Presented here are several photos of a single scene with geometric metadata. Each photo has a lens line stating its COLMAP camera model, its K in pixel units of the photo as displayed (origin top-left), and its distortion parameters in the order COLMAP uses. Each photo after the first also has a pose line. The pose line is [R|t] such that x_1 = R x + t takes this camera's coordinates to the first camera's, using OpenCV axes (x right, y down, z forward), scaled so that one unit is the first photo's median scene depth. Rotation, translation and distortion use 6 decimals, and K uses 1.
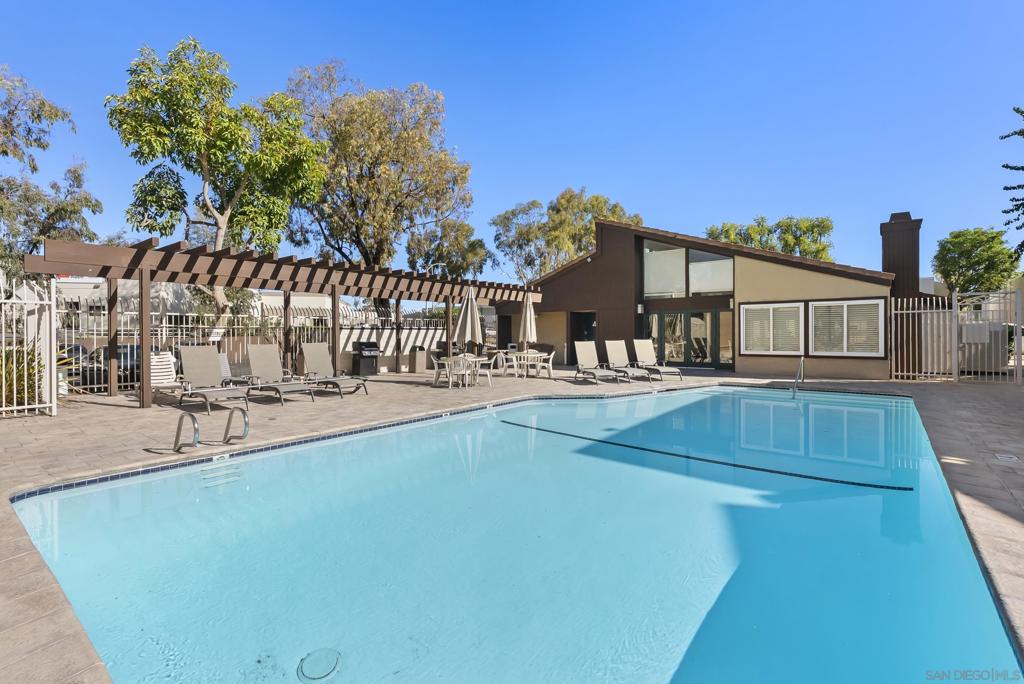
lens RADIAL K [[463.9, 0, 540.3], [0, 463.9, 330.3], [0, 0, 1]] dist [-0.000021, -0.000001]
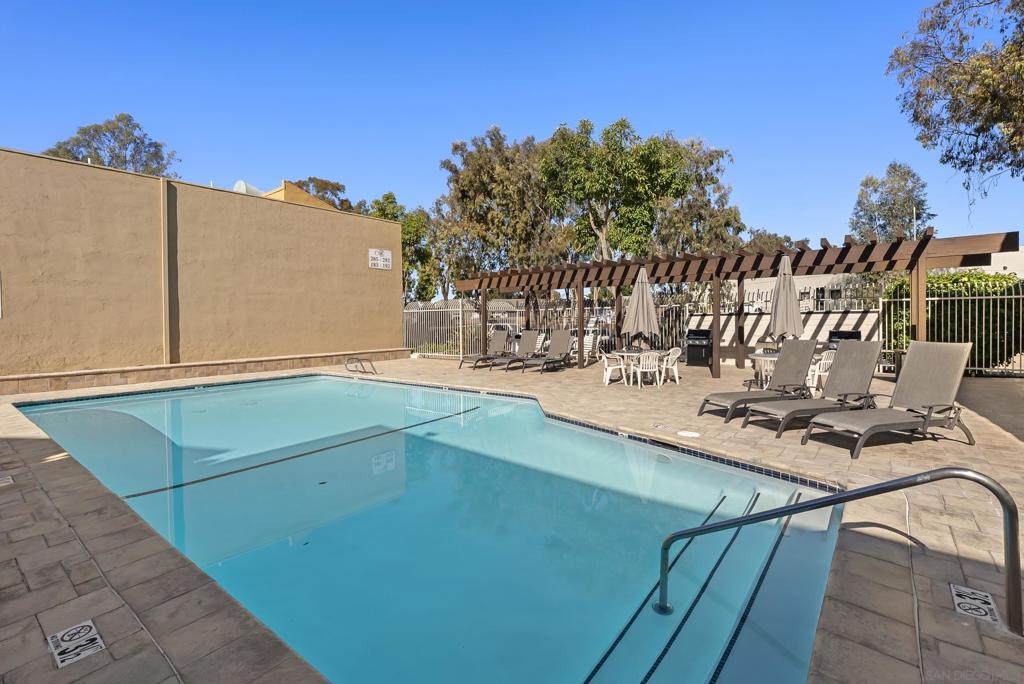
lens RADIAL K [[463.9, 0, 540.3], [0, 463.9, 330.3], [0, 0, 1]] dist [-0.000021, -0.000001]
pose [[-0.009991, 0.017390, -0.999799, 0.575666], [0.005670, 0.999834, 0.017334, 0.008677], [0.999934, -0.005495, -0.010088, 0.631015]]
